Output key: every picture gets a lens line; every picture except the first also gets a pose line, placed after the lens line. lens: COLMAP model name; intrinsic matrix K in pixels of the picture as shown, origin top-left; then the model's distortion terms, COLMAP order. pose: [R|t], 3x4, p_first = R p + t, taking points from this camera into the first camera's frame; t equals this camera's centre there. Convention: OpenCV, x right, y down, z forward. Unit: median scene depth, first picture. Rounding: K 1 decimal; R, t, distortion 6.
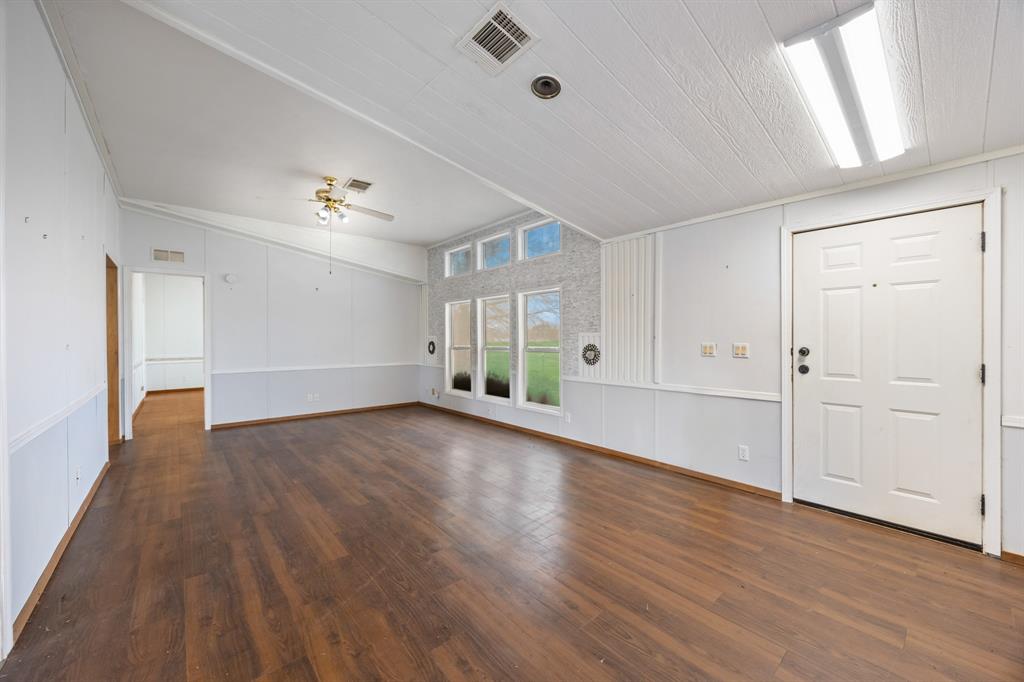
lens RADIAL K [[406.6, 0, 512.0], [0, 406.6, 341.0], [0, 0, 1]] dist [0.007926, 0.000128]
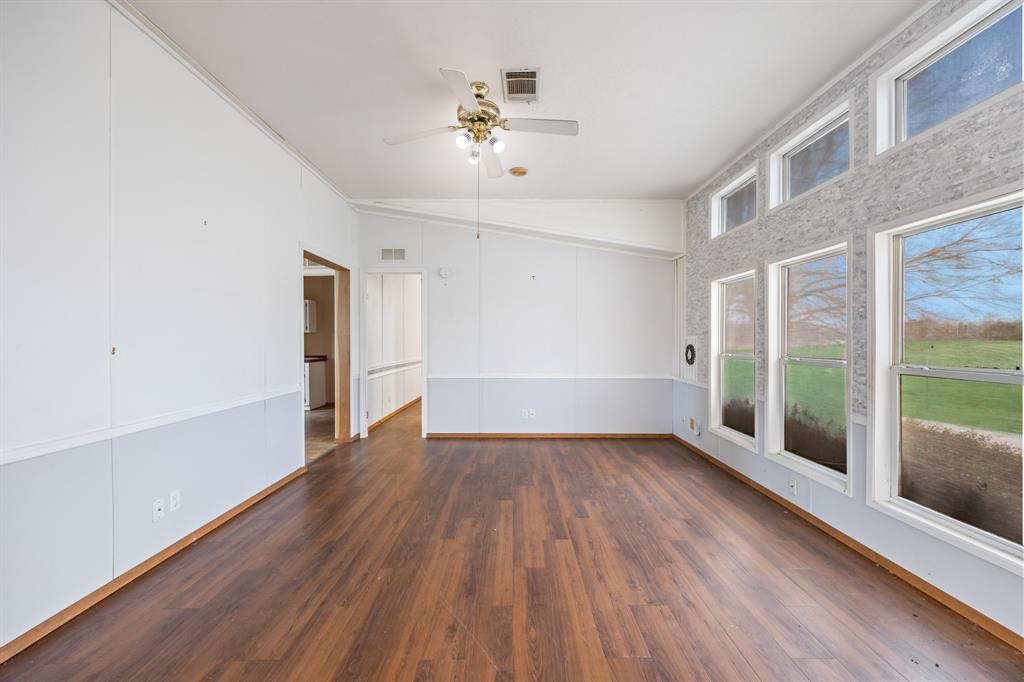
lens RADIAL K [[406.6, 0, 512.0], [0, 406.6, 341.0], [0, 0, 1]] dist [0.007926, 0.000128]
pose [[0.761956, 0.005339, -0.647607, 0.003775], [-0.007168, 0.999974, -0.000190, -0.003085], [0.647589, 0.004787, 0.761975, 0.405339]]
